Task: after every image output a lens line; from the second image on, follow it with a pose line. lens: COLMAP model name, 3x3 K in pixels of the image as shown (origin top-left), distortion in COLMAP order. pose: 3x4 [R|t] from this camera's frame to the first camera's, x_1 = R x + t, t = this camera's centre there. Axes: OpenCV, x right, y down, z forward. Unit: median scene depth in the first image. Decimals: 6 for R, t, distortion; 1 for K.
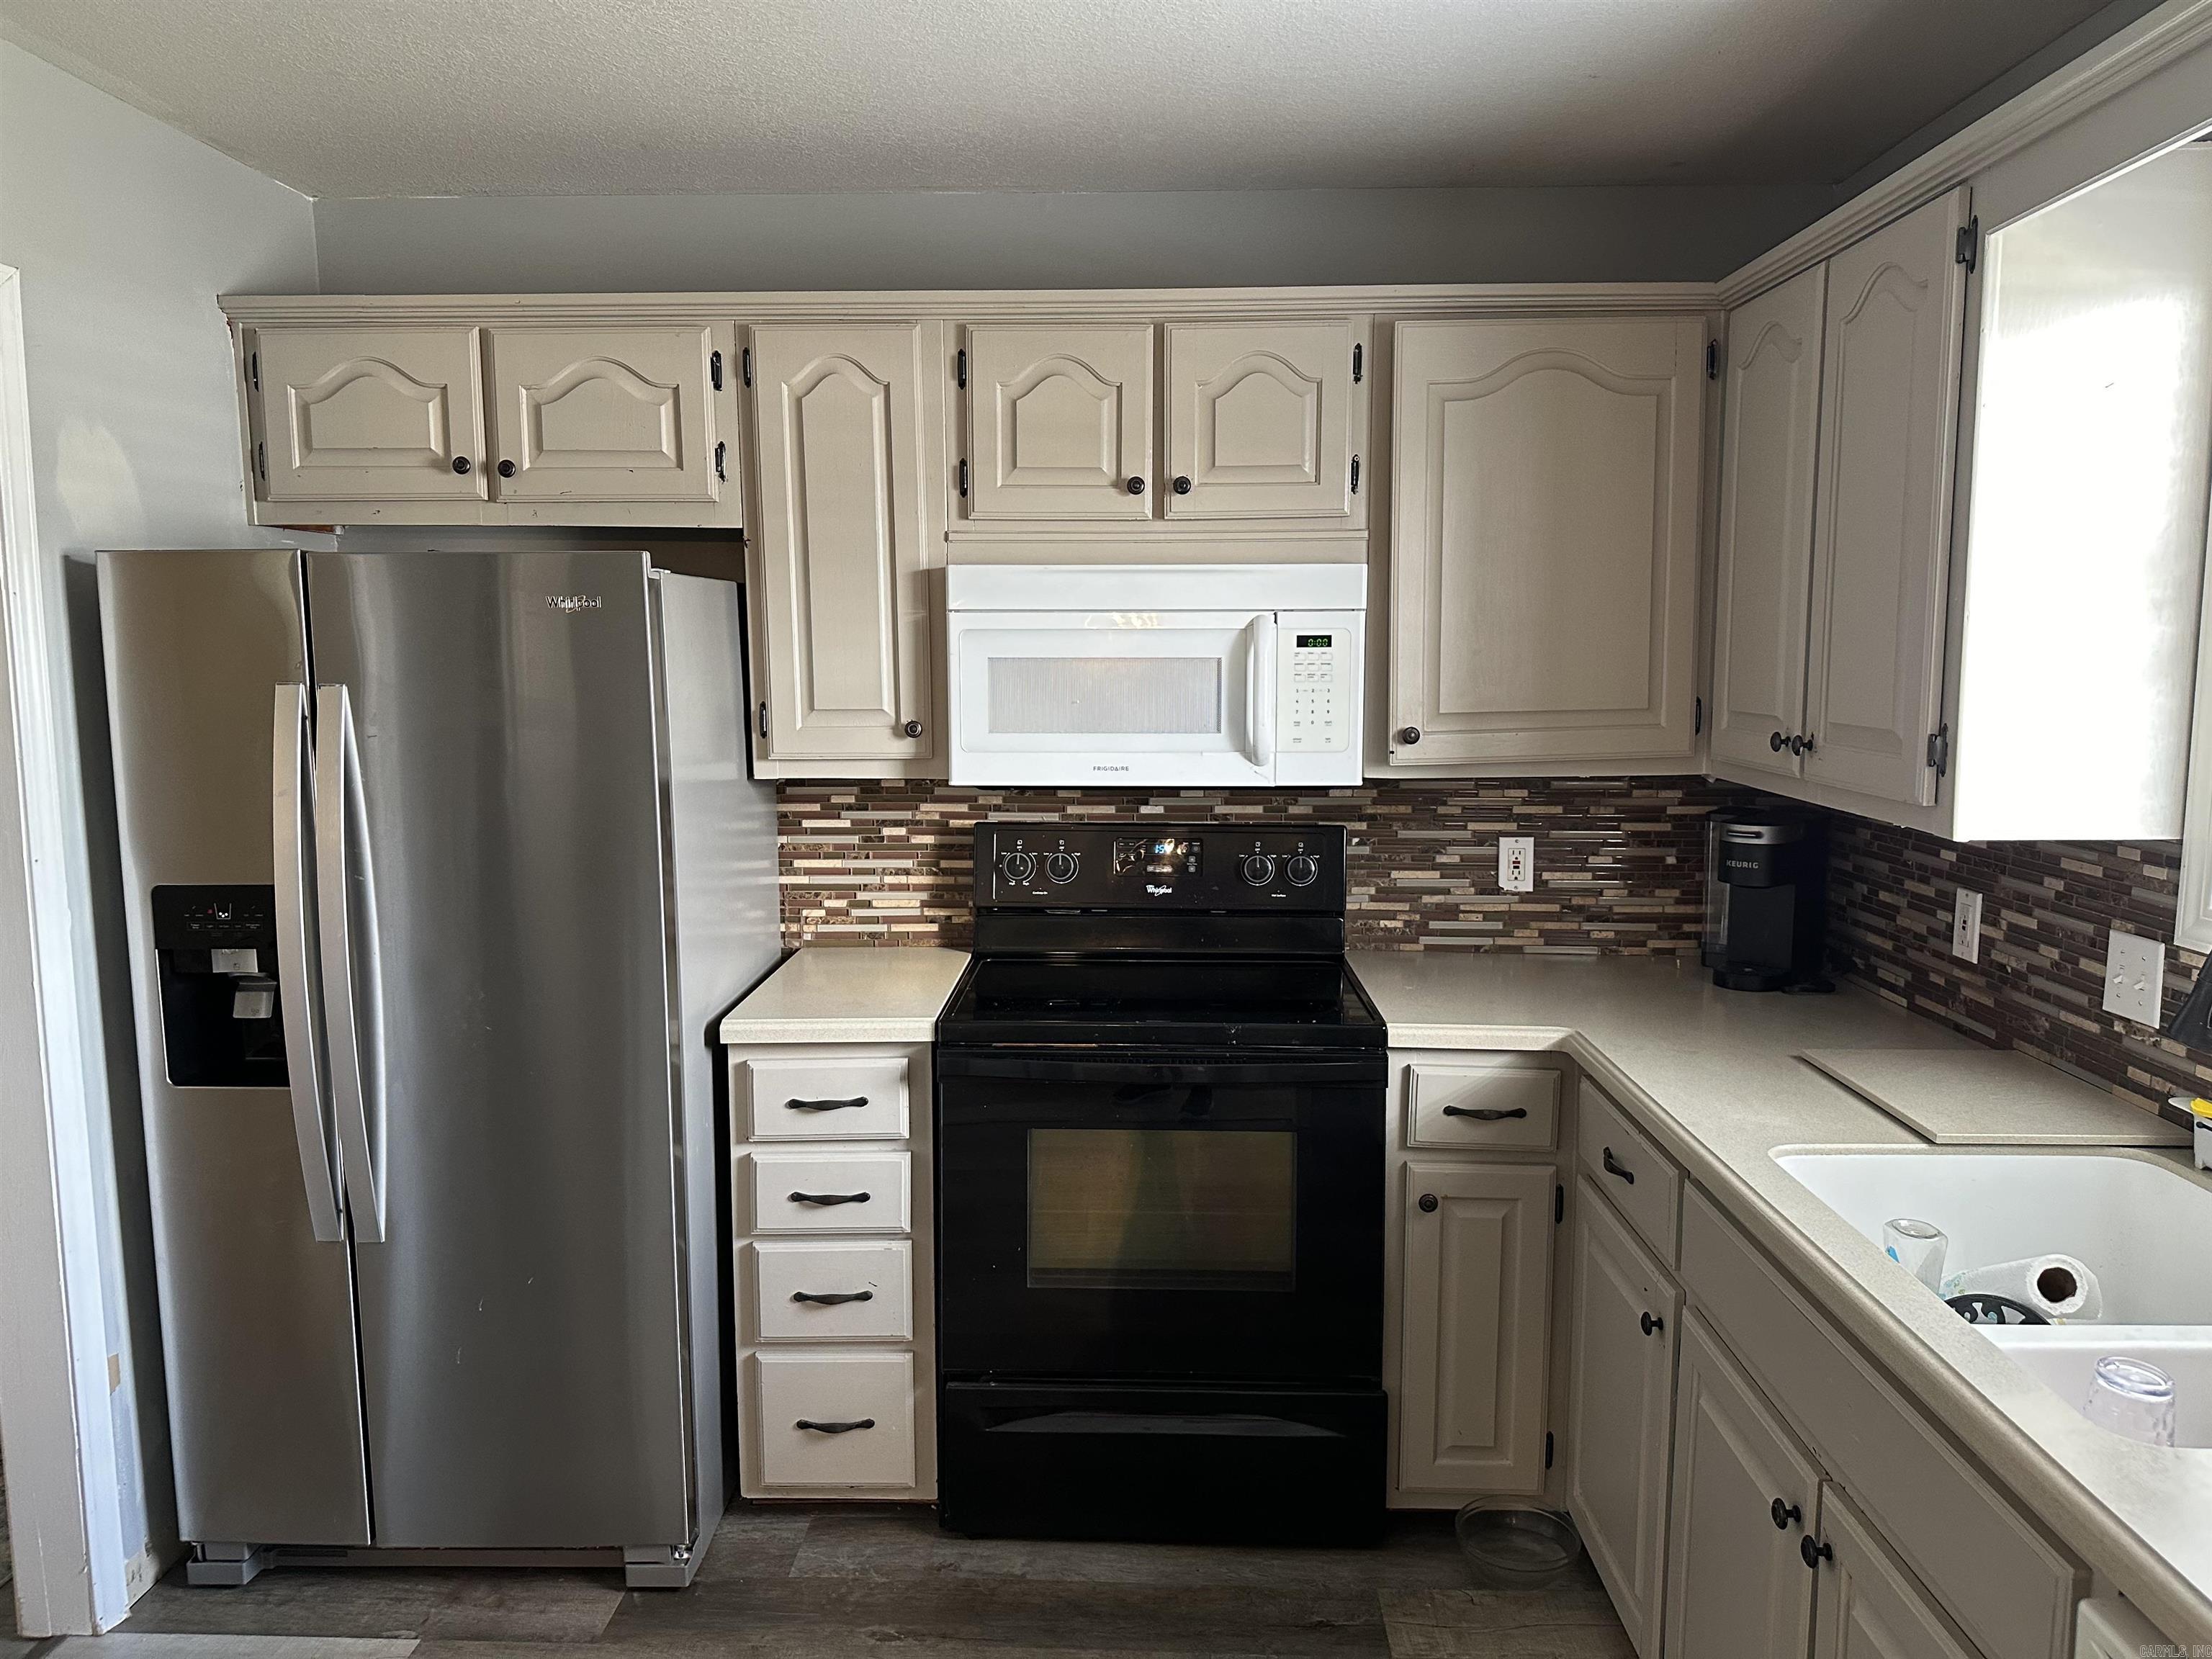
lens RADIAL K [[1549.7, 0, 1114.0], [0, 1549.7, 838.2], [0, 0, 1]] dist [0.116874, -0.152754]
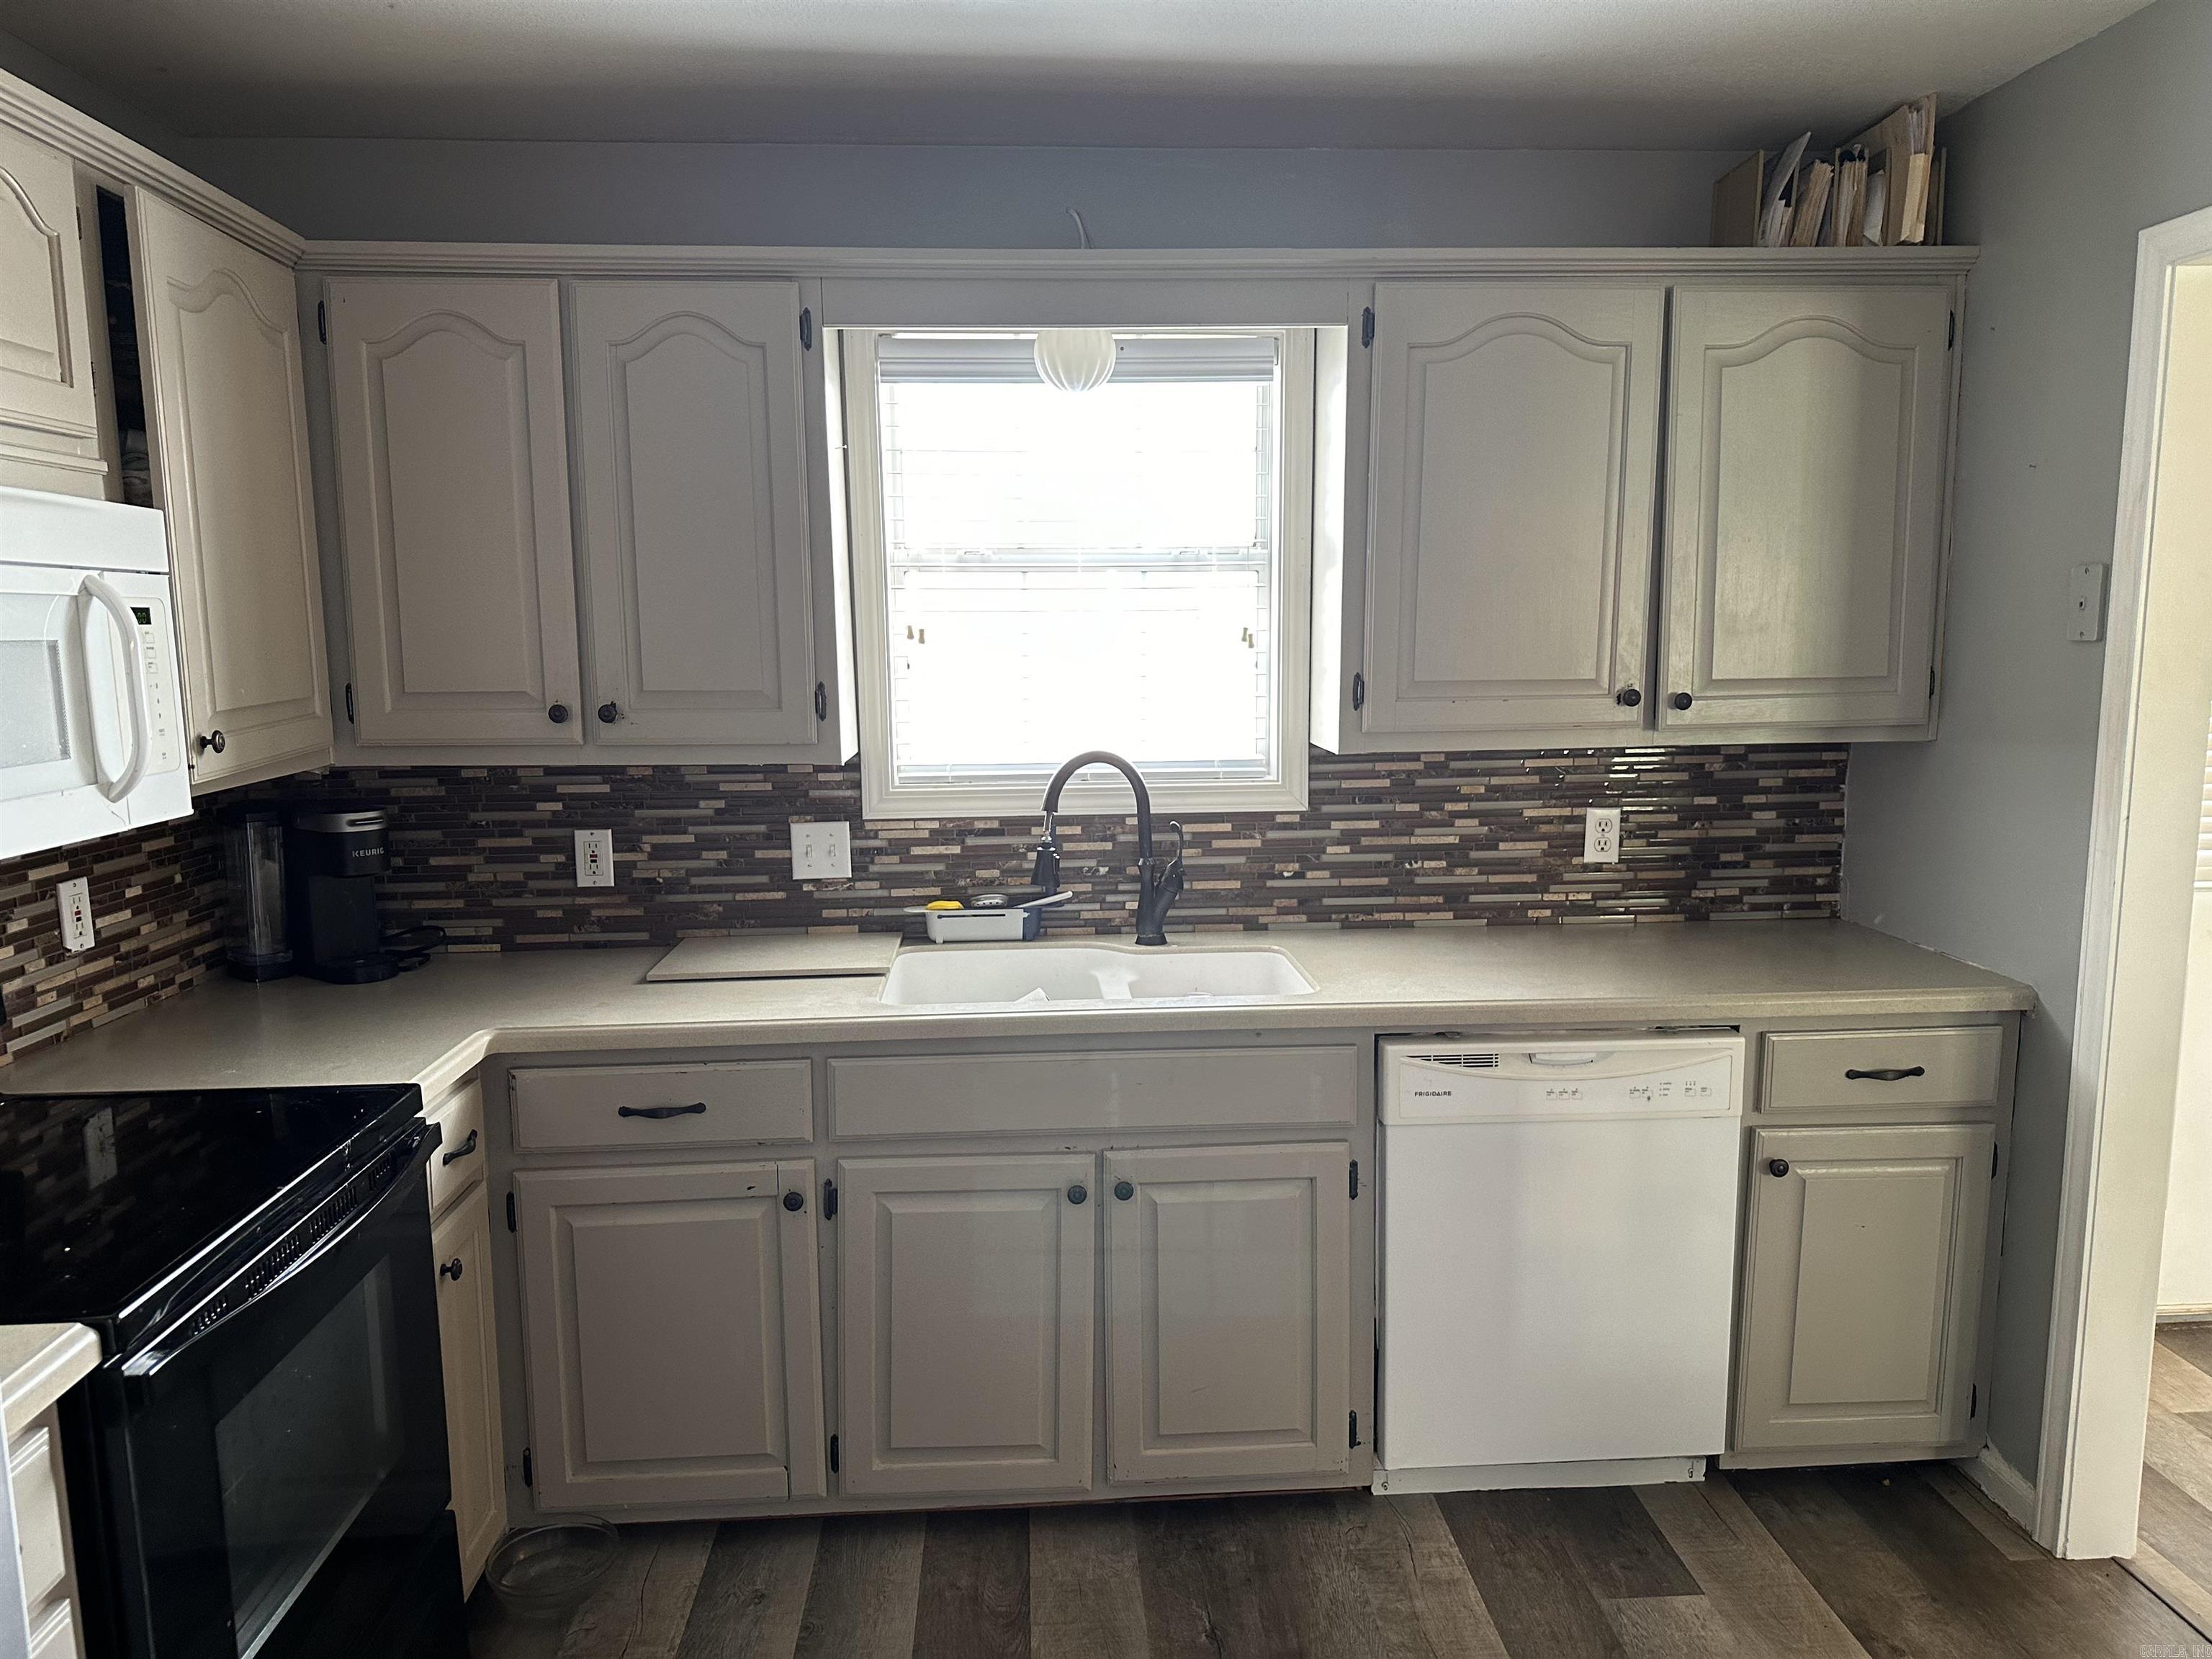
lens RADIAL K [[1500.2, 0, 1127.7], [0, 1500.2, 848.3], [0, 0, 1]] dist [0.111926, -0.208236]
pose [[-0.108110, -0.138824, 0.984398, -0.591223], [0.131410, 0.979517, 0.152568, -0.069475], [-0.985415, 0.145854, -0.087653, 0.636615]]
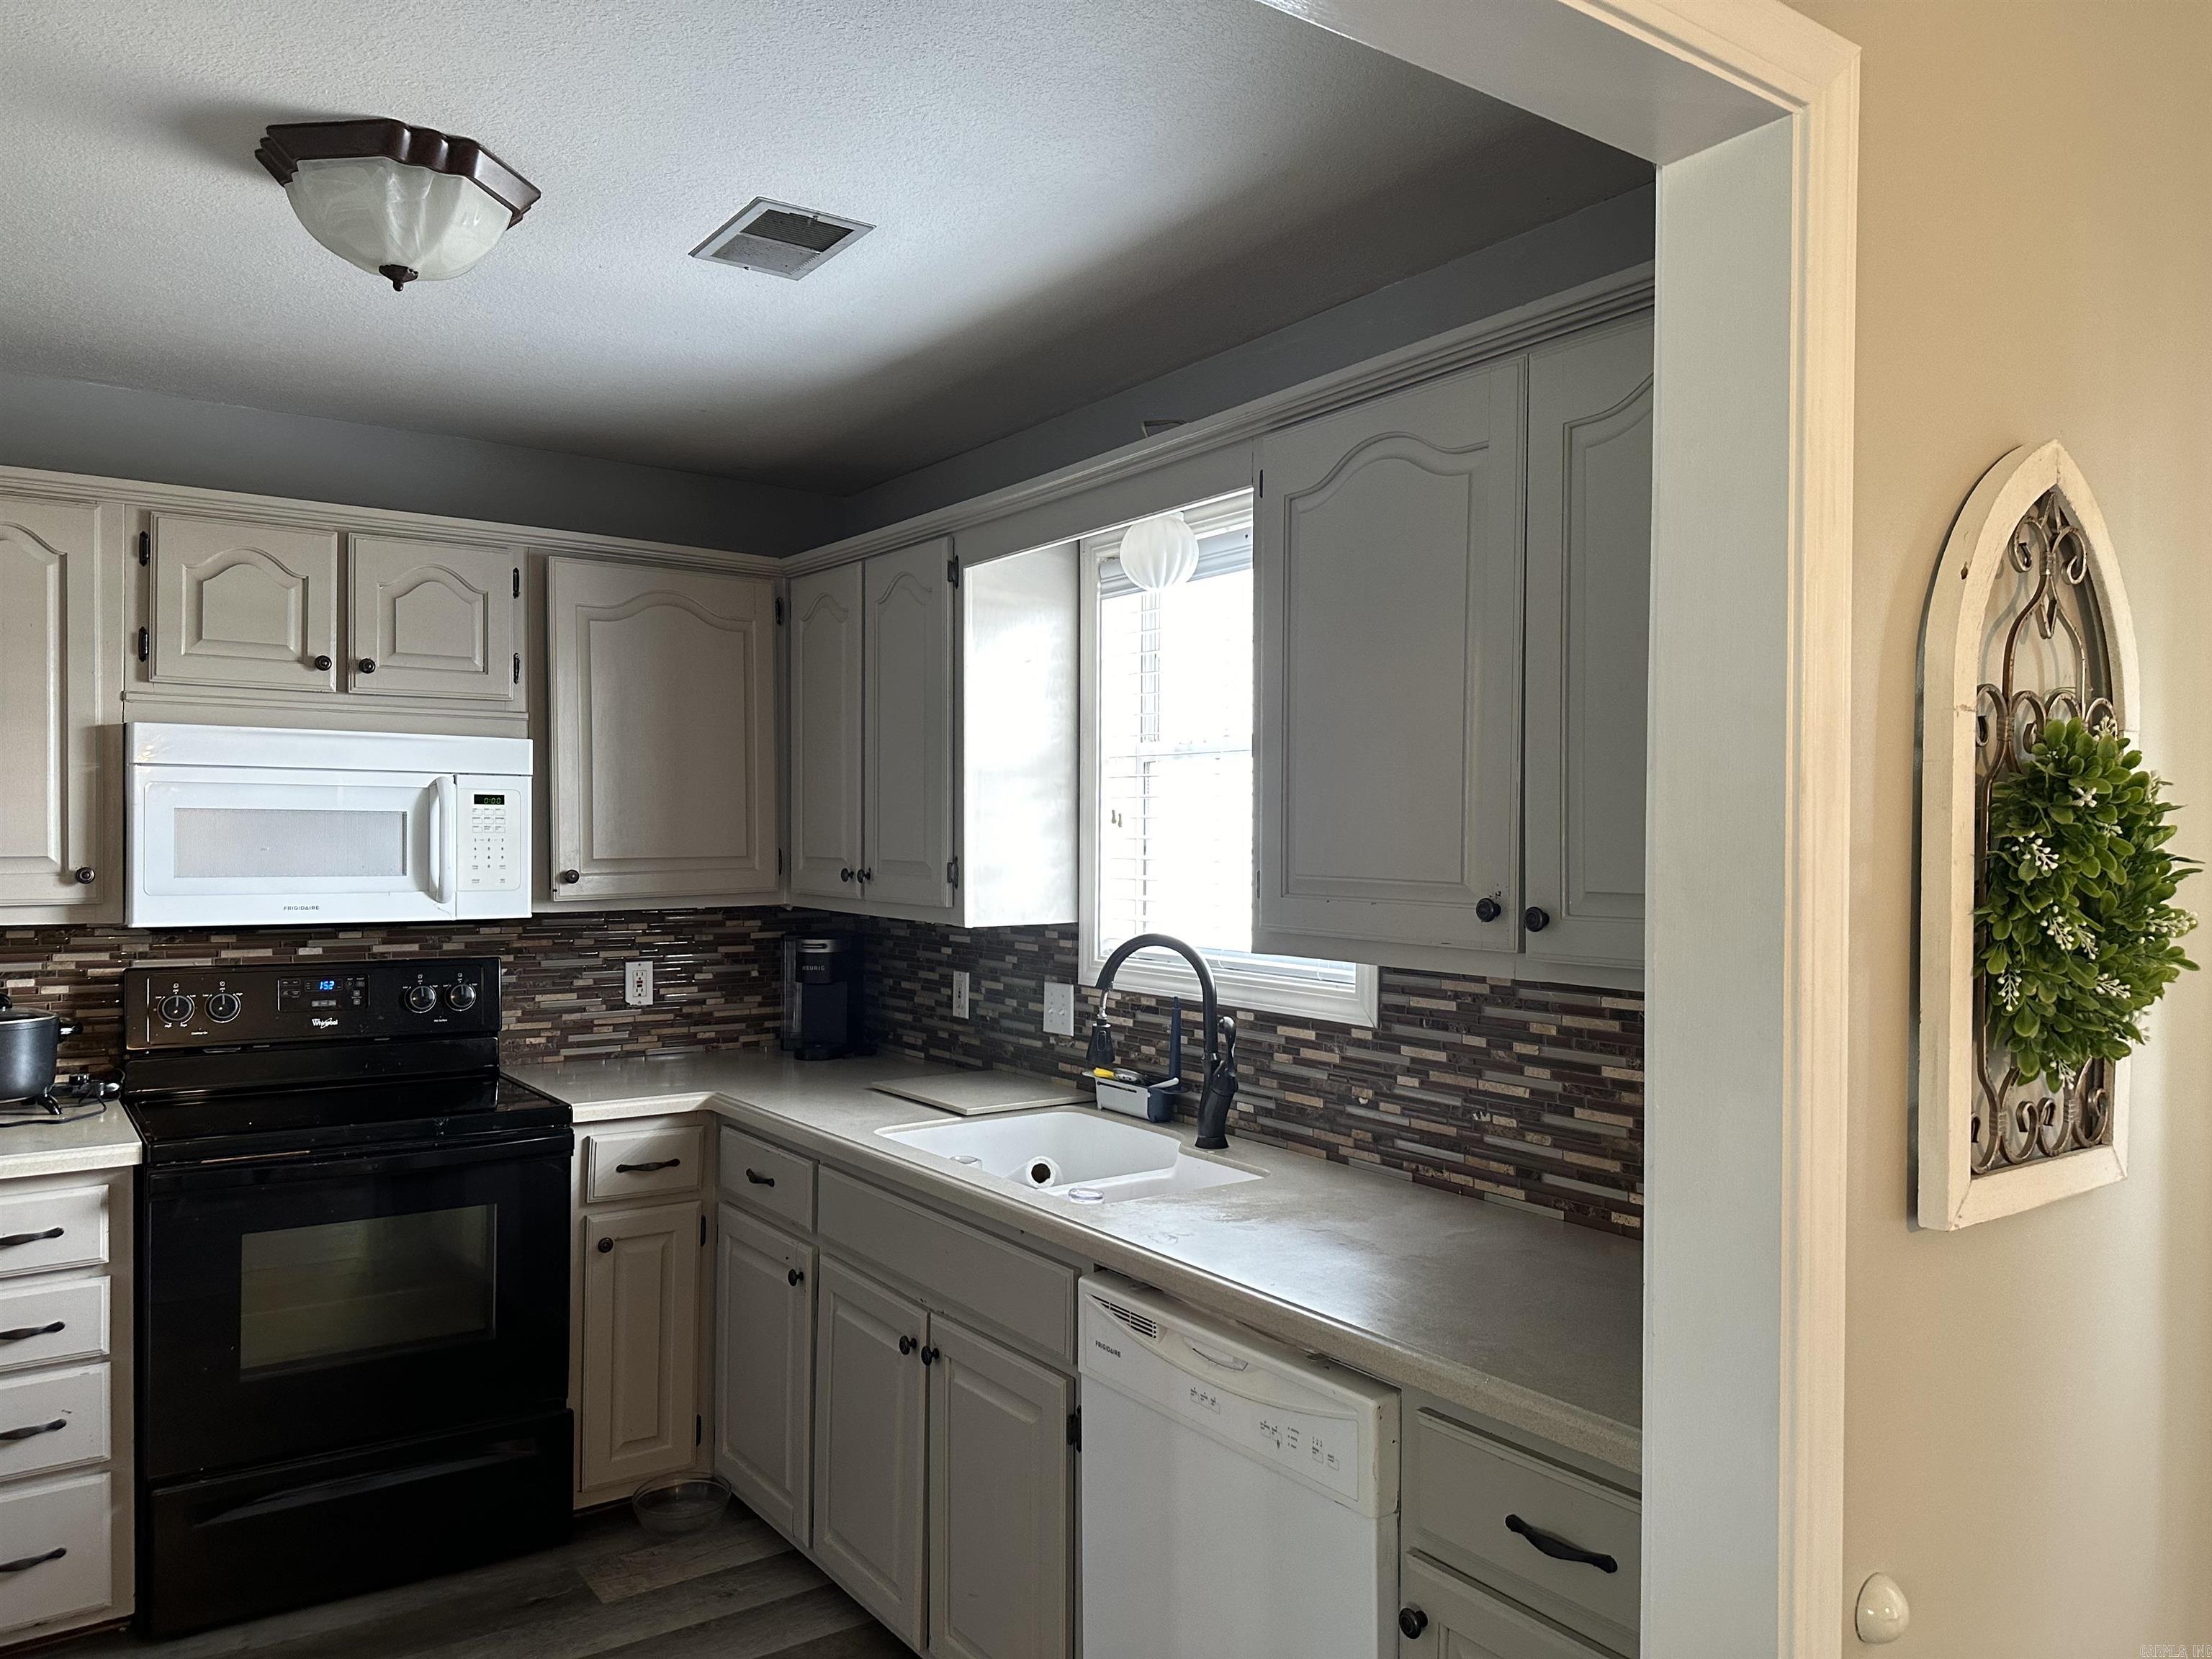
lens RADIAL K [[1565.4, 0, 1130.8], [0, 1565.4, 826.8], [0, 0, 1]] dist [0.109487, -0.158386]
pose [[0.791766, 0.009458, 0.610751, -0.232089], [0.066555, 0.992591, -0.101651, 0.053960], [-0.607188, 0.121132, 0.785271, -0.277087]]
